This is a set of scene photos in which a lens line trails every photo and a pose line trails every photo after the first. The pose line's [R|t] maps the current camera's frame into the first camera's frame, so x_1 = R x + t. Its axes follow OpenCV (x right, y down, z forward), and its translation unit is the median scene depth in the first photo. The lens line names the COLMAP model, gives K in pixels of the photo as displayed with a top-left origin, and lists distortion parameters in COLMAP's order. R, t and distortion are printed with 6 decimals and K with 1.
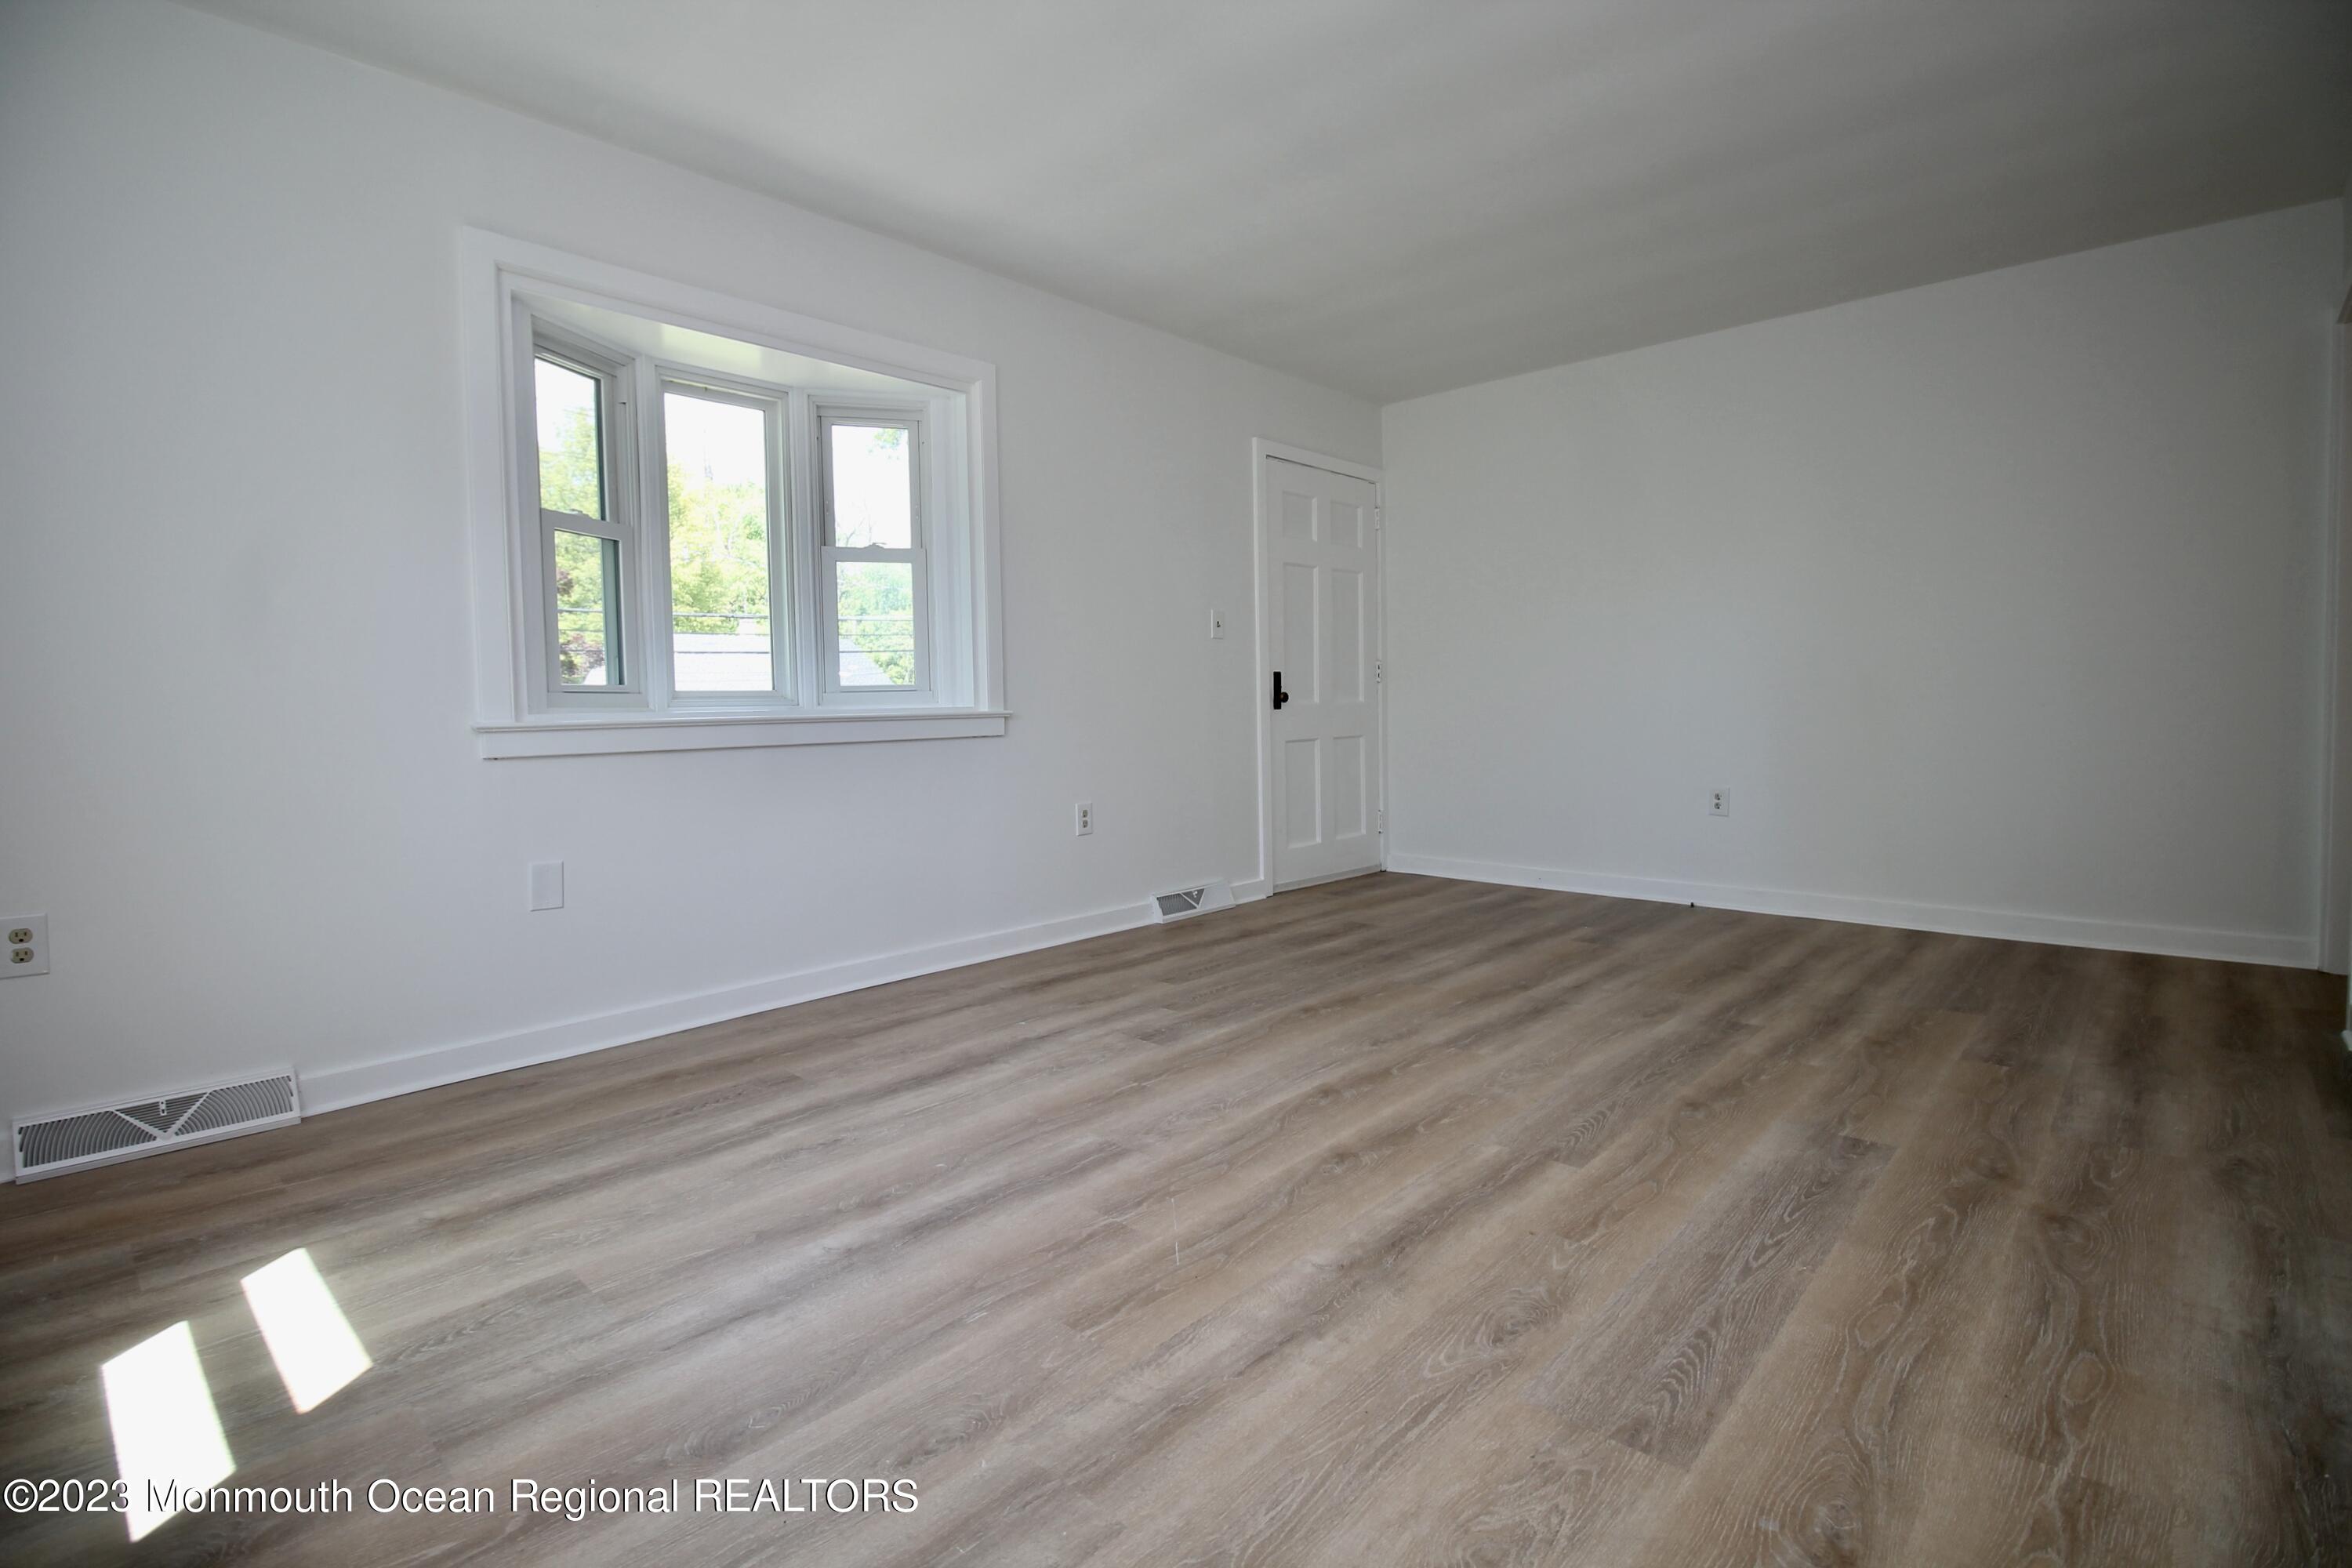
lens RADIAL K [[1117.0, 0, 1188.8], [0, 1117.0, 753.8], [0, 0, 1]] dist [-0.010217, -0.000850]
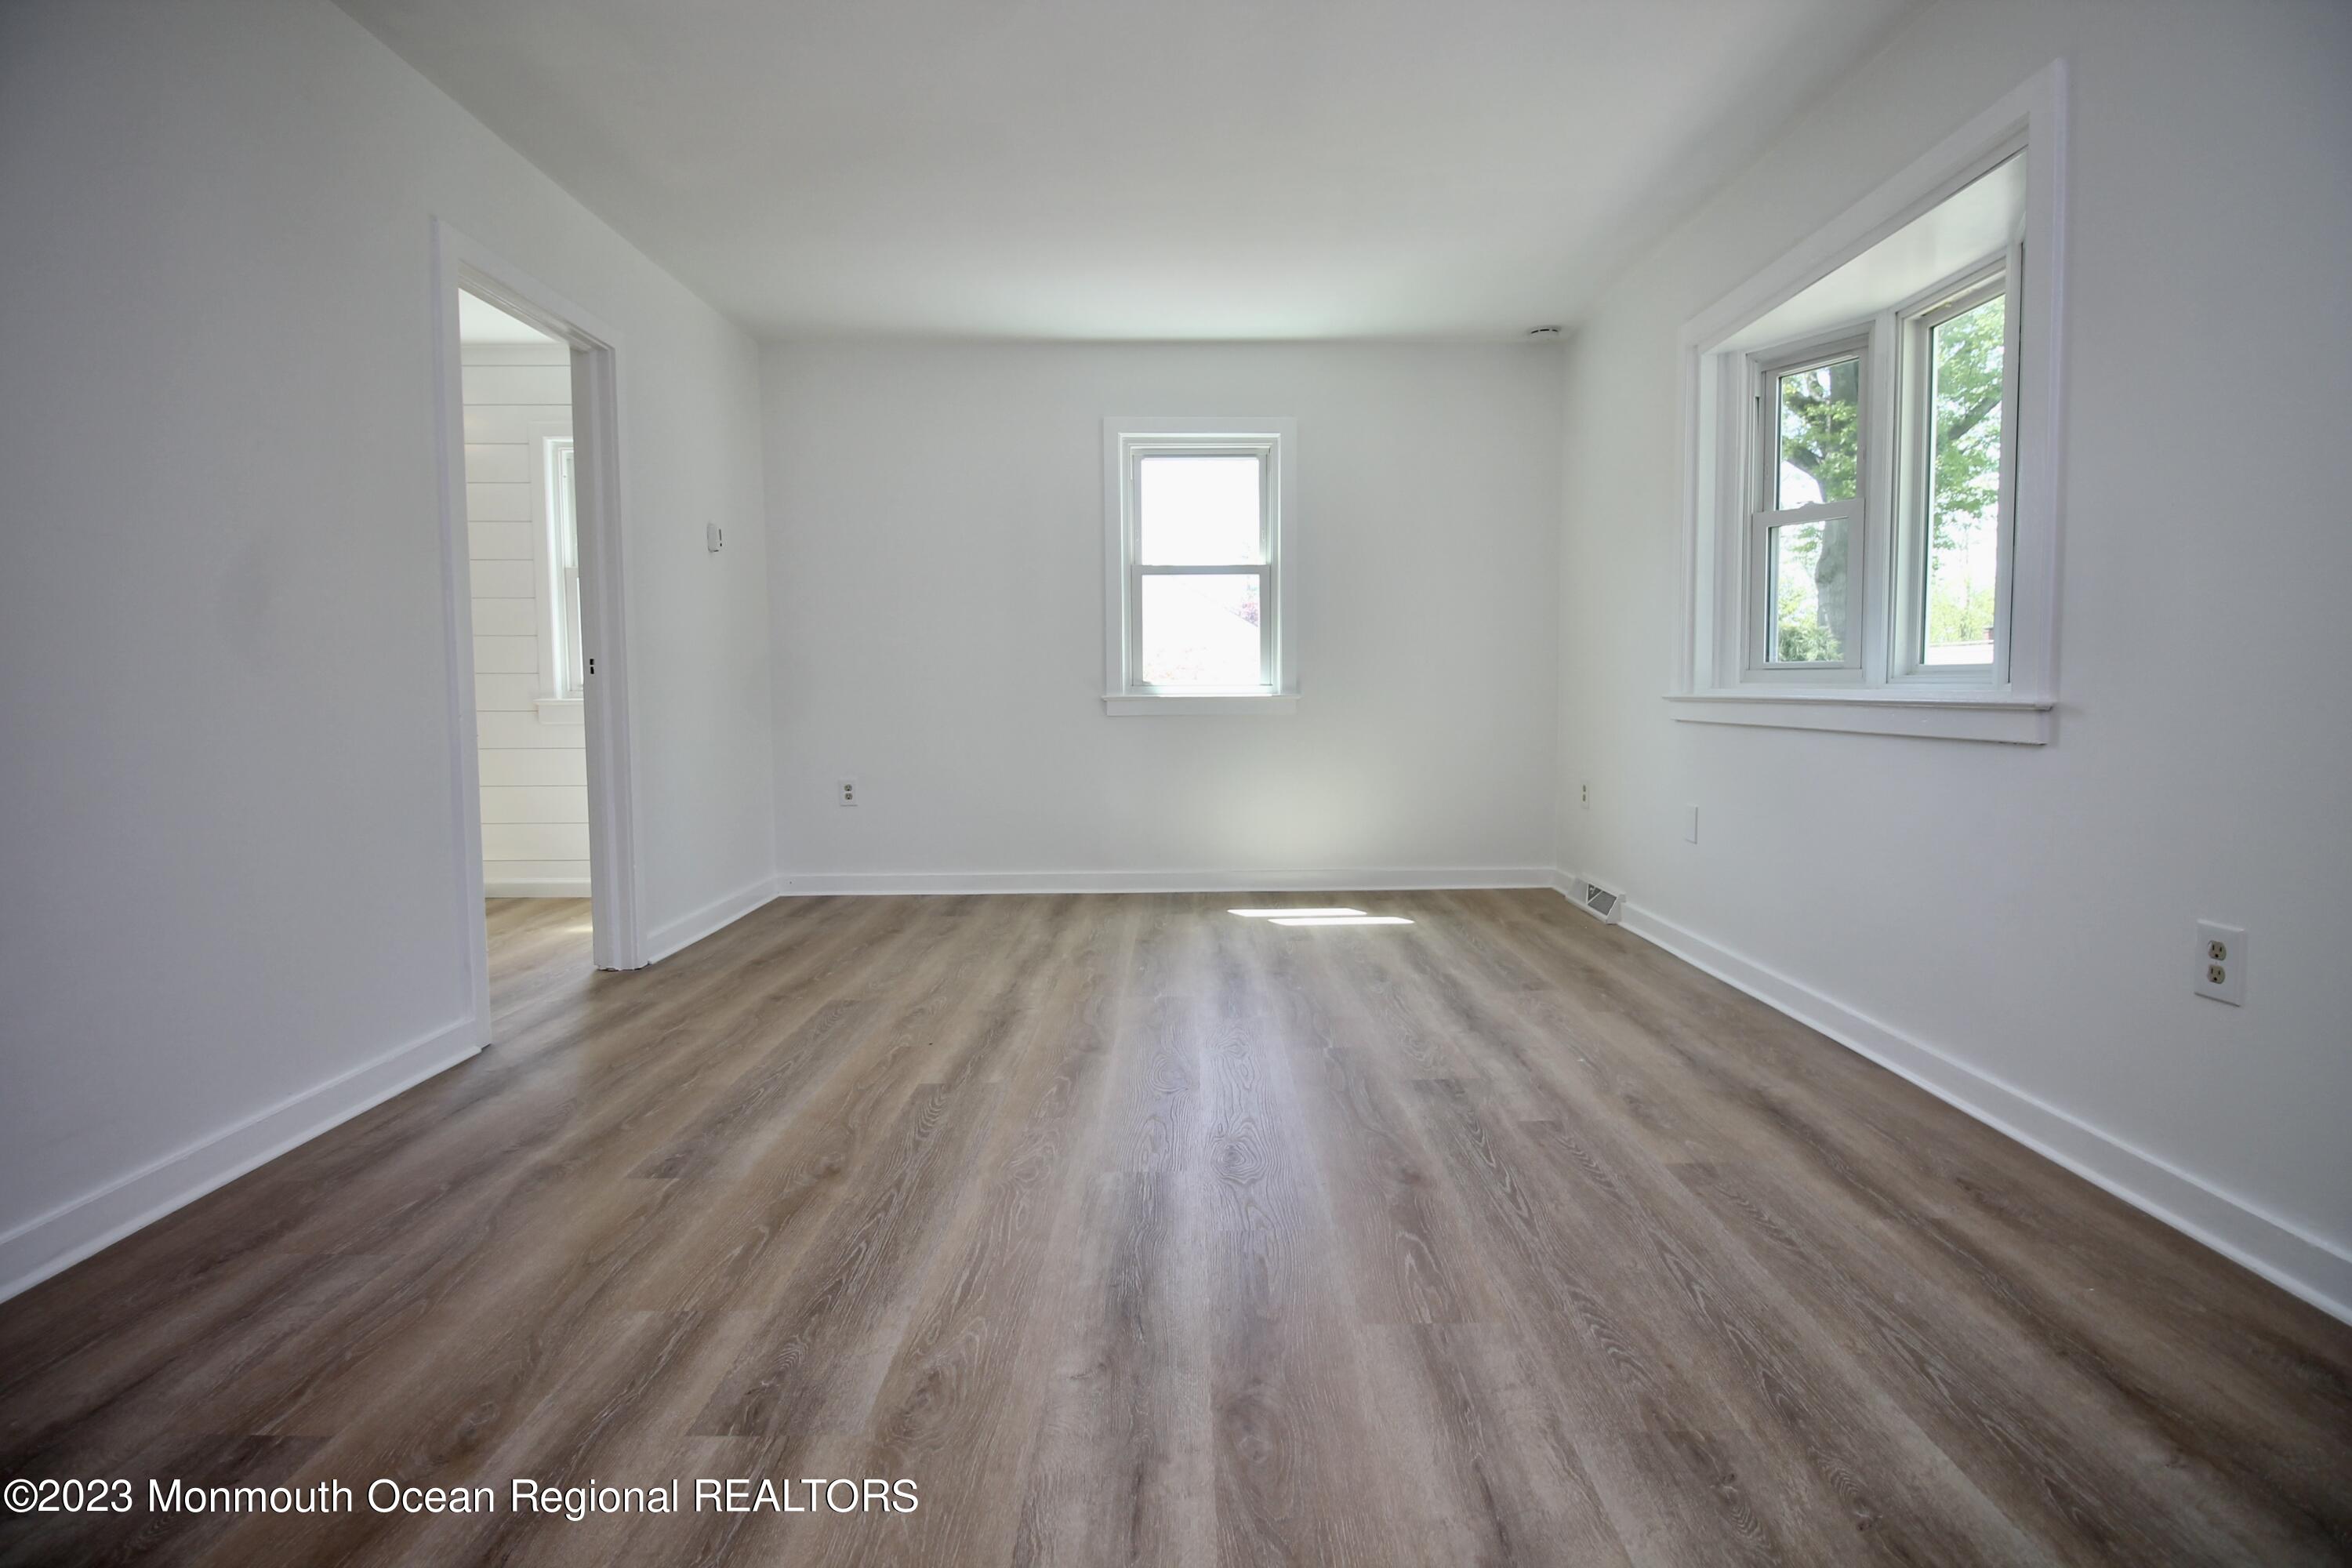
lens RADIAL K [[1087.7, 0, 1191.0], [0, 1087.7, 750.7], [0, 0, 1]] dist [-0.004170, -0.013726]
pose [[-0.730176, 0.061854, -0.680454, 0.849474], [-0.015182, 0.994179, 0.106664, -0.109406], [0.683091, 0.088214, -0.724987, 1.875974]]
